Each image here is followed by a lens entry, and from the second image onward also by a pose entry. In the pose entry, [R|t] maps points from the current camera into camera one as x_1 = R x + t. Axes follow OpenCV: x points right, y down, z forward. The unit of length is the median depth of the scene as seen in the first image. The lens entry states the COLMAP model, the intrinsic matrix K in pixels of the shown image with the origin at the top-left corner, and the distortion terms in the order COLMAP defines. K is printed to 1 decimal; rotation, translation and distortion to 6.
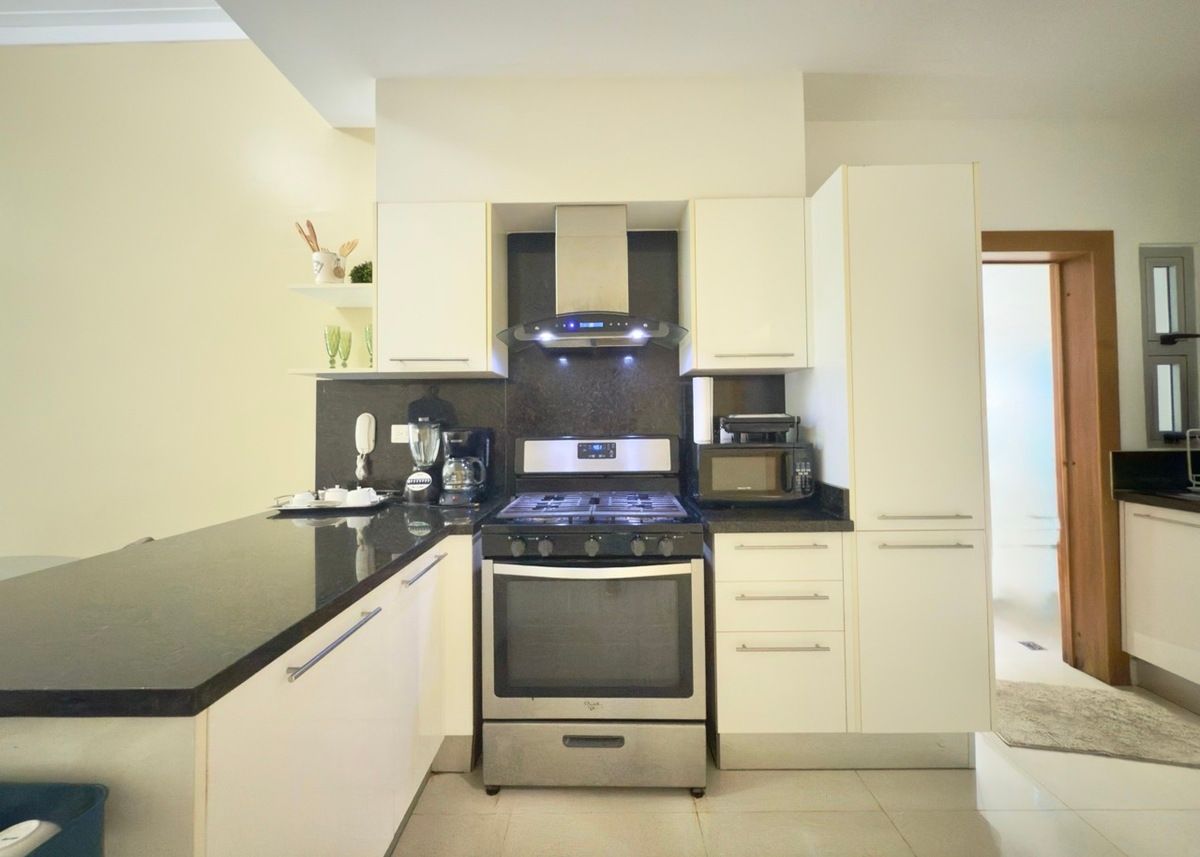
lens RADIAL K [[480.3, 0, 606.0], [0, 480.3, 406.7], [0, 0, 1]] dist [-0.002945, 0.000490]
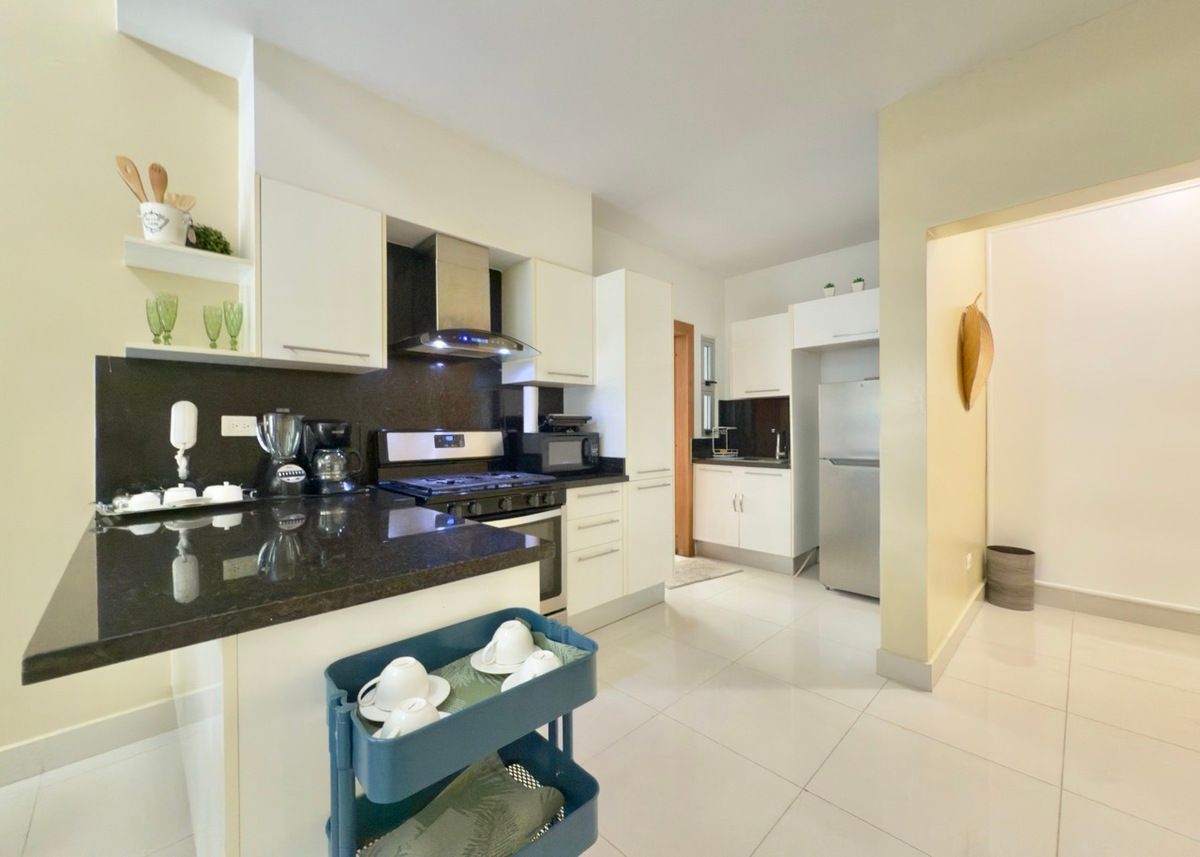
lens RADIAL K [[480.3, 0, 596.7], [0, 480.3, 429.8], [0, 0, 1]] dist [-0.002945, 0.000490]
pose [[0.709864, 0.005088, 0.704320, -0.637715], [-0.022773, 0.999617, 0.015731, 0.037228], [-0.703970, -0.027206, 0.709708, -0.125672]]
